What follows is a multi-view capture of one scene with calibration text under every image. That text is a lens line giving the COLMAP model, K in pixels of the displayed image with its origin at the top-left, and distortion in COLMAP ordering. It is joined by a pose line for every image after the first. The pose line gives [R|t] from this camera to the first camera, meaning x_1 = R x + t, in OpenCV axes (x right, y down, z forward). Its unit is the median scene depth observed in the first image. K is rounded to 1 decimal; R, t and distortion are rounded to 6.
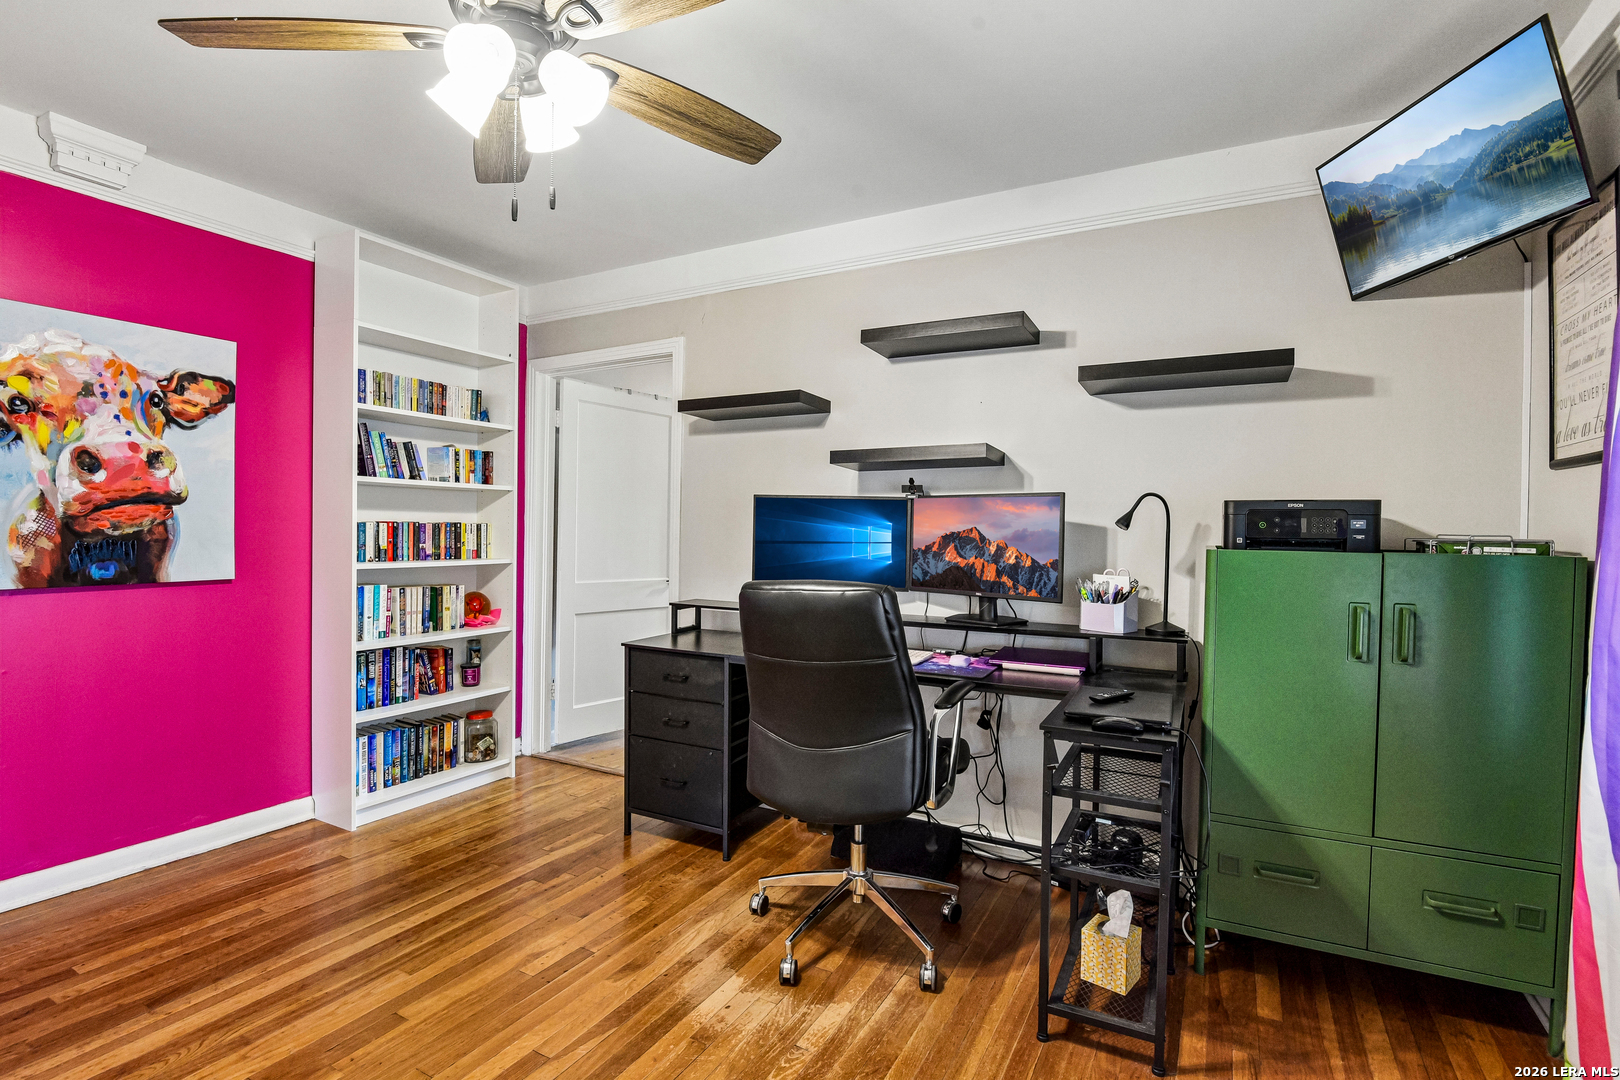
lens RADIAL K [[774.5, 0, 805.6], [0, 774.5, 536.5], [0, 0, 1]] dist [-0.014108, -0.005237]
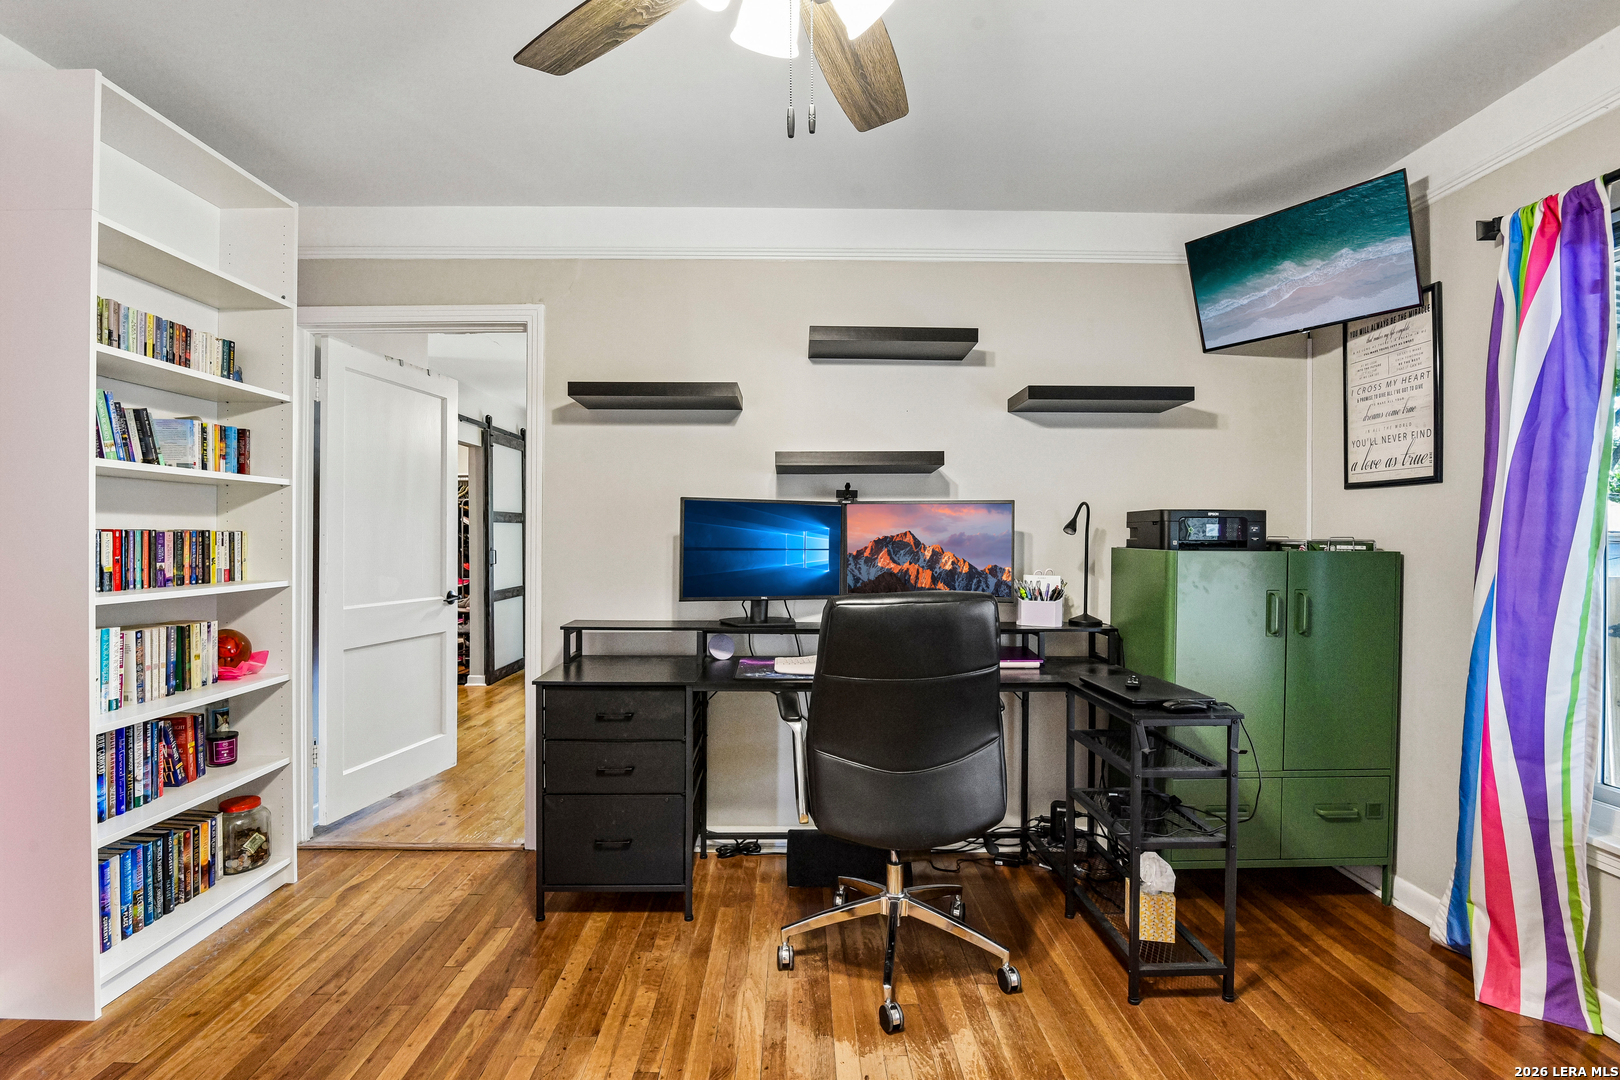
lens RADIAL K [[774.5, 0, 806.2], [0, 774.5, 536.5], [0, 0, 1]] dist [-0.014108, -0.005237]
pose [[0.869600, -0.009242, 0.493671, -0.395338], [0.010705, 0.999943, -0.000137, -0.007896], [-0.493641, 0.005404, 0.869649, 0.174819]]
